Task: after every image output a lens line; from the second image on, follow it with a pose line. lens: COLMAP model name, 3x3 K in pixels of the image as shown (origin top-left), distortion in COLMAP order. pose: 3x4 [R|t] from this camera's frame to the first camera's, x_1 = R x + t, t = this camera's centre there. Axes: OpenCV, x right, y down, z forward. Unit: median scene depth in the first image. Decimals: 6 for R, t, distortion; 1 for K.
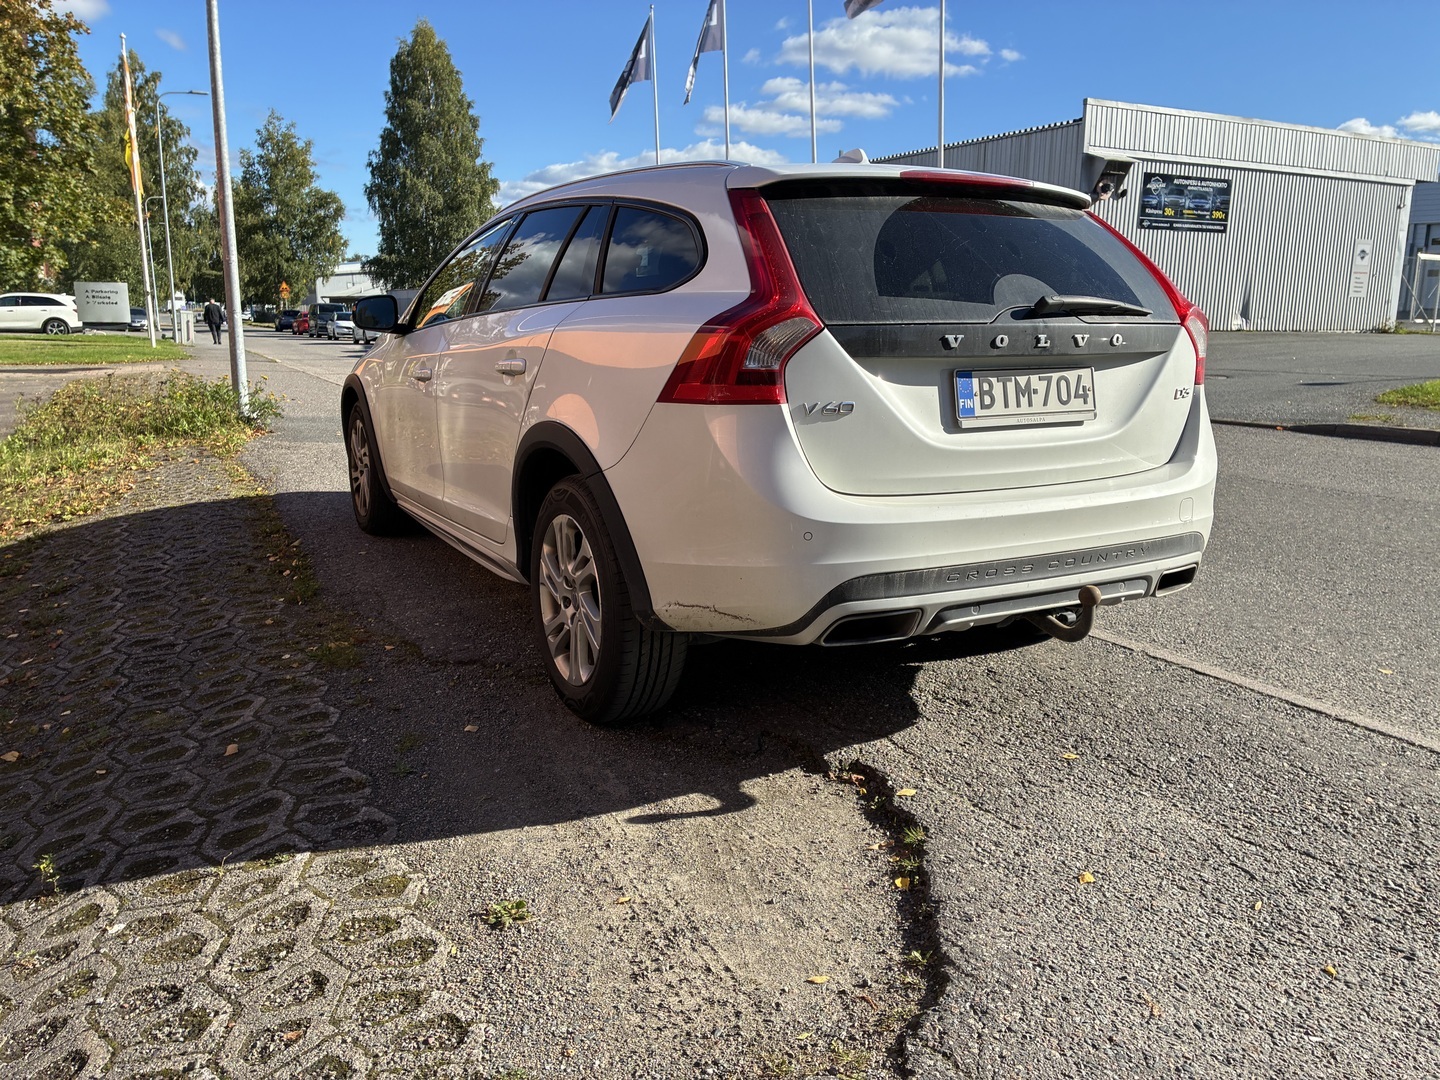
lens RADIAL K [[1104.2, 0, 720.0], [0, 1104.2, 540.0], [0, 0, 1]] dist [0.003460, -0.001189]
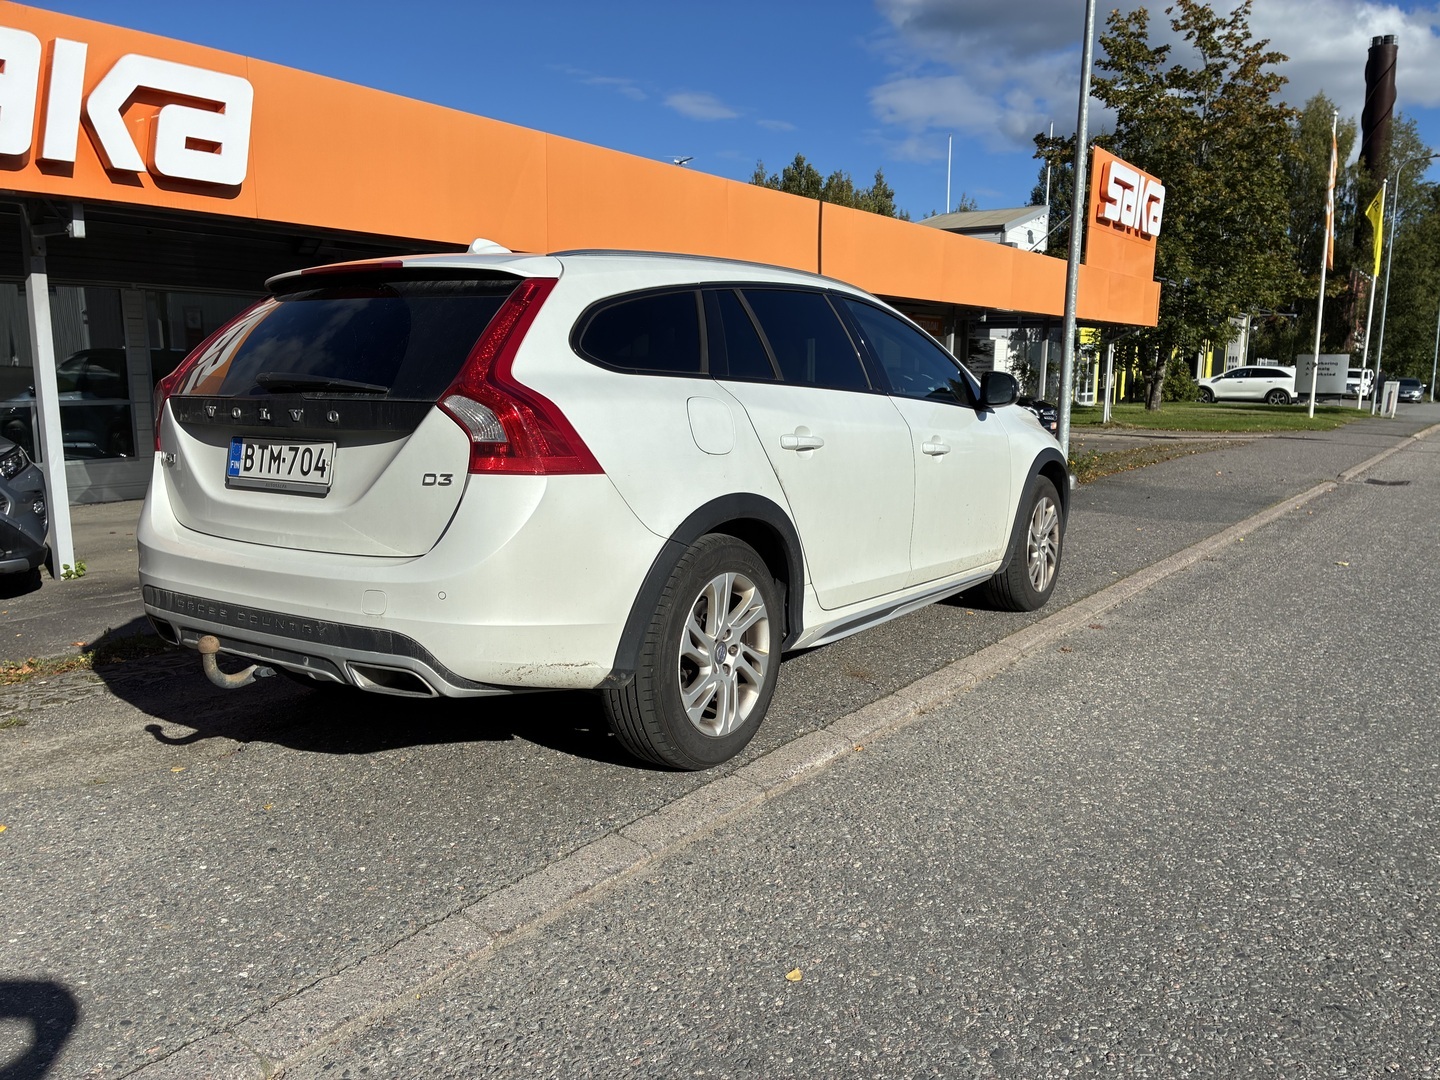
lens RADIAL K [[1107.7, 0, 720.0], [0, 1107.7, 540.0], [0, 0, 1]] dist [0.007113, 0.004994]
pose [[0.469925, 0.124871, -0.873829, 1.444645], [-0.179402, 0.982793, 0.043964, -0.180602], [0.864283, 0.136107, 0.484241, 0.841844]]
